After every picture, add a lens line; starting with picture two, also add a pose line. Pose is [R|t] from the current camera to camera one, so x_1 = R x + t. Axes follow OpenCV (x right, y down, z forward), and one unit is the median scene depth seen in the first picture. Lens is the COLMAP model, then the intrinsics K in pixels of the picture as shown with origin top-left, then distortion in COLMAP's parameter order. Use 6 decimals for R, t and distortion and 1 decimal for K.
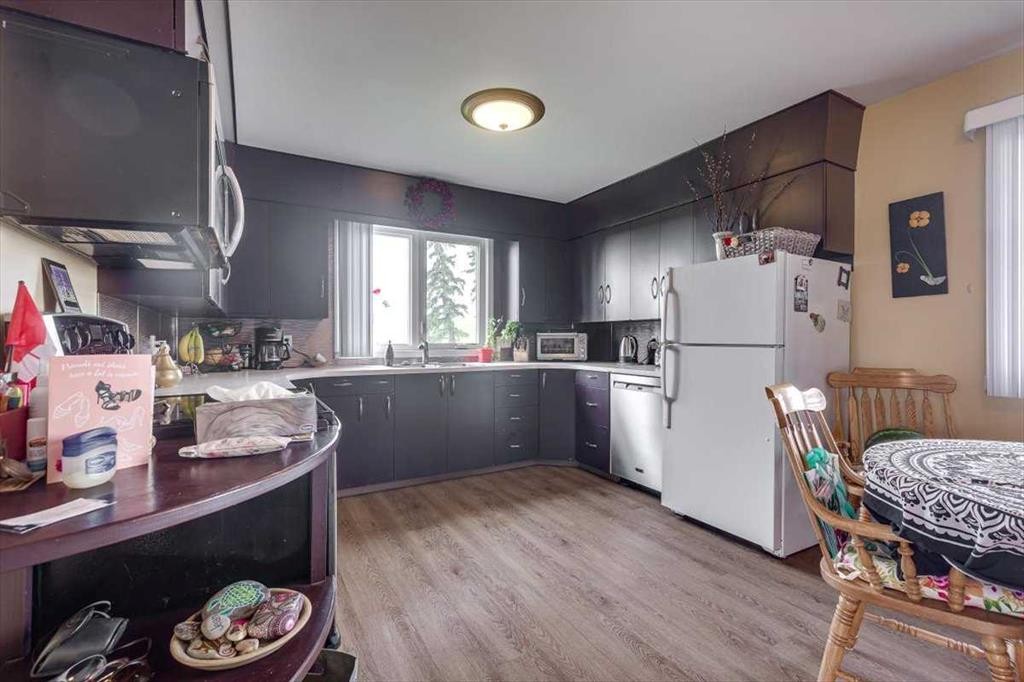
lens RADIAL K [[457.1, 0, 507.9], [0, 457.1, 340.6], [0, 0, 1]] dist [0.003795, 0.000222]
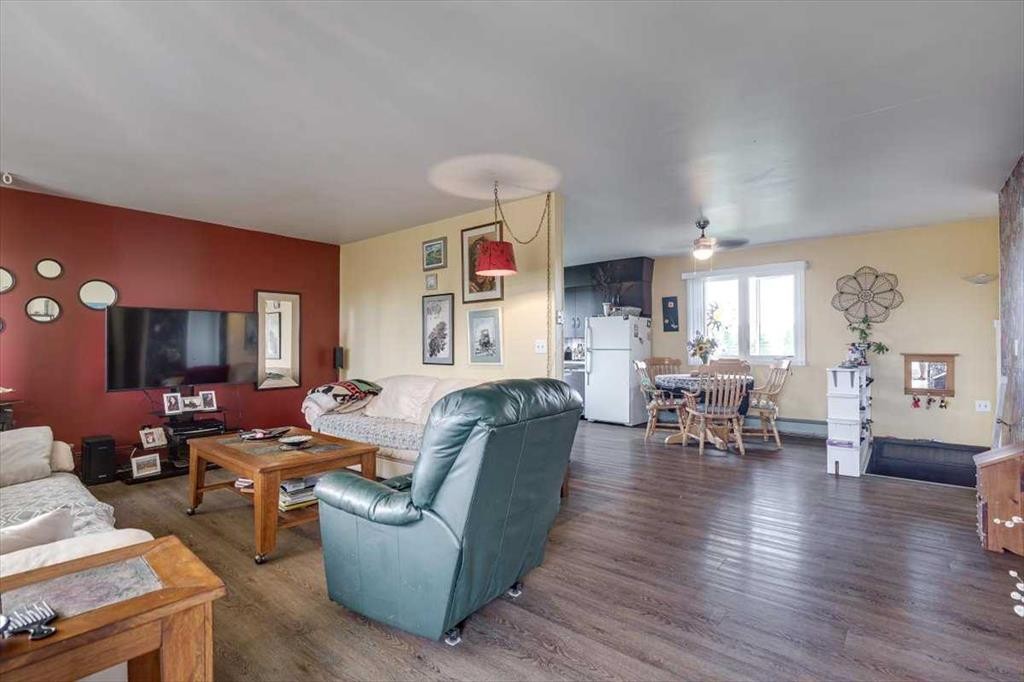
lens RADIAL K [[457.1, 0, 515.5], [0, 457.1, 343.0], [0, 0, 1]] dist [0.003795, 0.000222]
pose [[0.935034, -0.002327, 0.354551, -1.022452], [0.007330, 0.999892, -0.012768, 0.001949], [-0.354482, 0.014537, 0.934950, -1.323515]]
